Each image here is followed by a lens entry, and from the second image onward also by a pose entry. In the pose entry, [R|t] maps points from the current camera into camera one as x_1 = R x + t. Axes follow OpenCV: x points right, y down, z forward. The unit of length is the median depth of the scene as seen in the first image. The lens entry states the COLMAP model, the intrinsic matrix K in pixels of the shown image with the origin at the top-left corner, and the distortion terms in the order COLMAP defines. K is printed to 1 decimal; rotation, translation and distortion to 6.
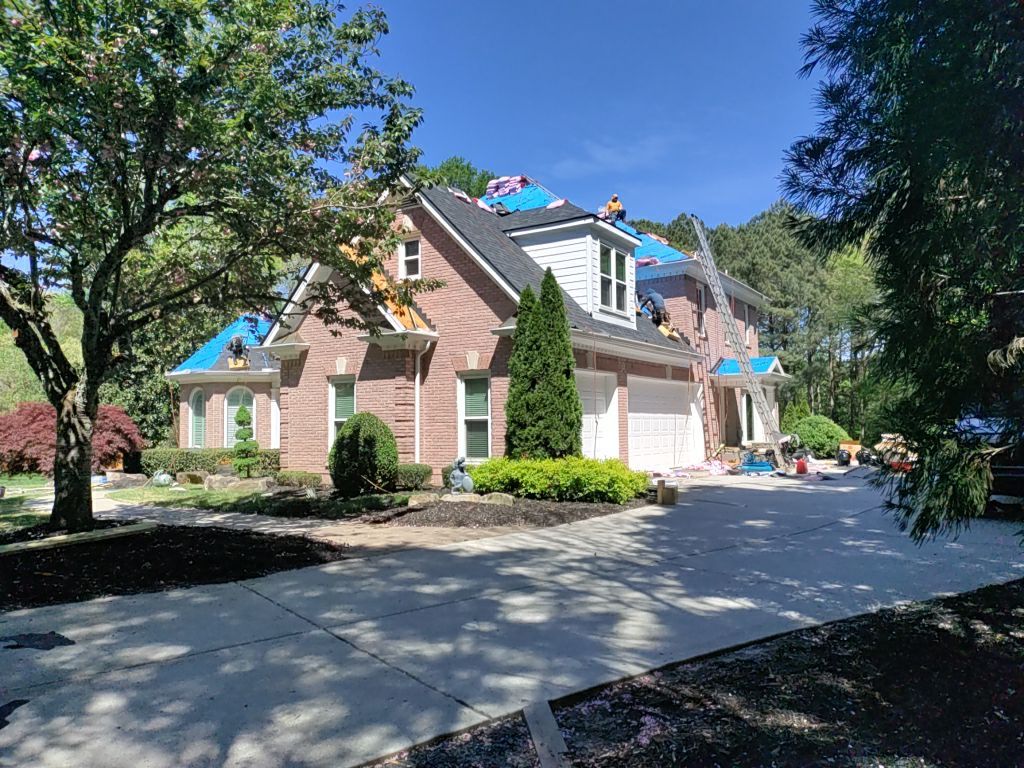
lens RADIAL K [[758.9, 0, 512.0], [0, 758.9, 384.0], [0, 0, 1]] dist [0.097767, -0.144093]
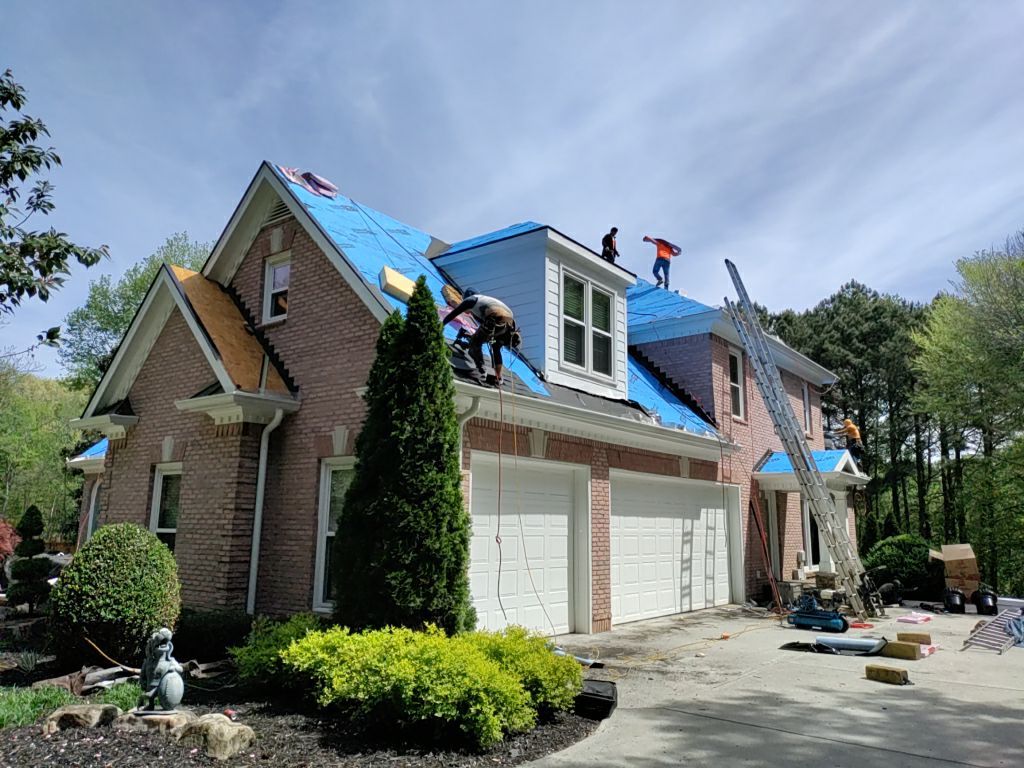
lens RADIAL K [[758.9, 0, 512.0], [0, 758.9, 384.0], [0, 0, 1]] dist [0.097767, -0.144093]
pose [[0.996046, 0.006902, -0.088569, 0.121656], [-0.017994, 0.991987, -0.125055, -0.001150], [0.086996, 0.126154, 0.988189, 0.320961]]
